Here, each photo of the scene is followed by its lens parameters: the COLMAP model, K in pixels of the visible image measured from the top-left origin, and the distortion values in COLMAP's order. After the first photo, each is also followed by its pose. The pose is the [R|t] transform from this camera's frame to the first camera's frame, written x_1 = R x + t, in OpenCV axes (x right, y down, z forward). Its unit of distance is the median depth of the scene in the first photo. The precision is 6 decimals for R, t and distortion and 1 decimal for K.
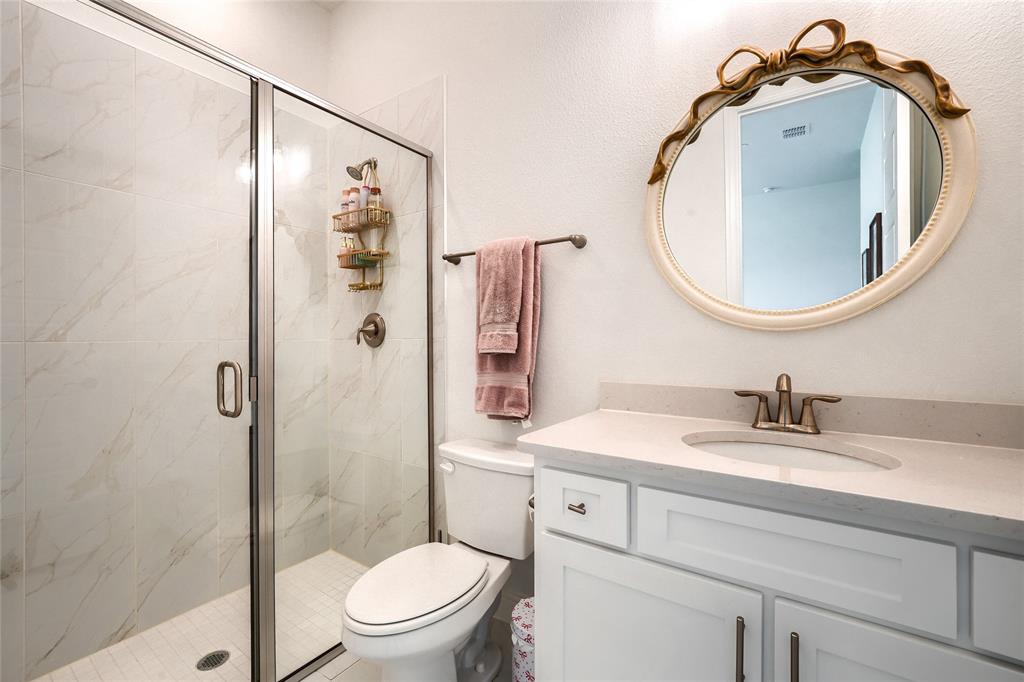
lens RADIAL K [[434.0, 0, 512.3], [0, 434.0, 337.8], [0, 0, 1]] dist [-0.001242, 0.000892]
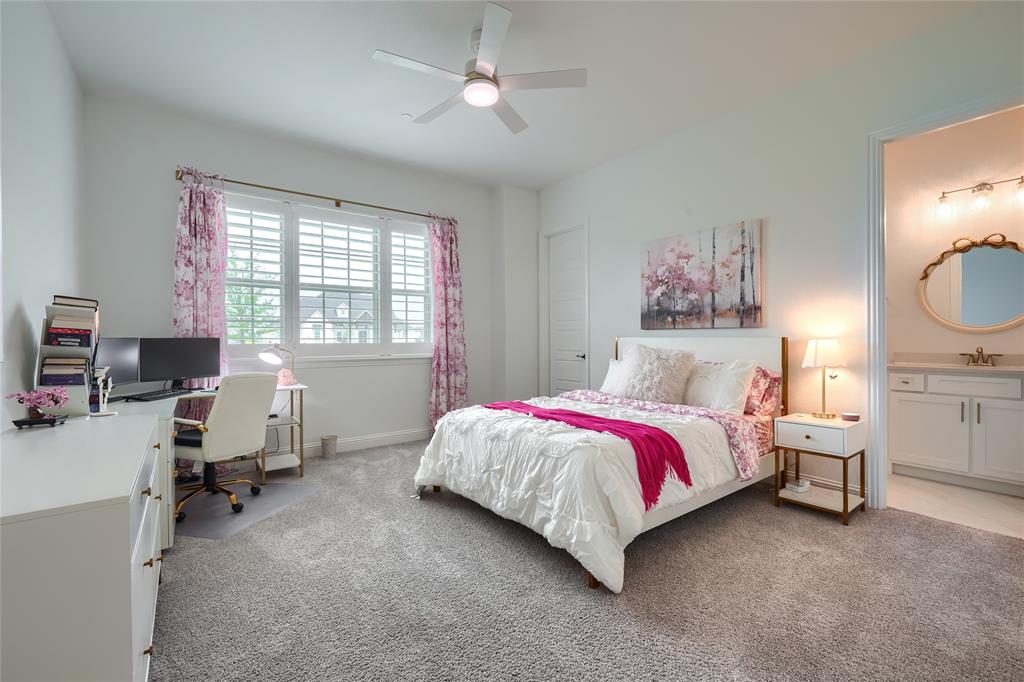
lens RADIAL K [[434.0, 0, 512.3], [0, 434.0, 337.8], [0, 0, 1]] dist [-0.001242, 0.000892]
pose [[0.953685, 0.004749, -0.300770, -1.583151], [-0.002754, 0.999971, 0.007055, 0.003796], [0.300795, -0.005900, 0.953671, -2.878264]]
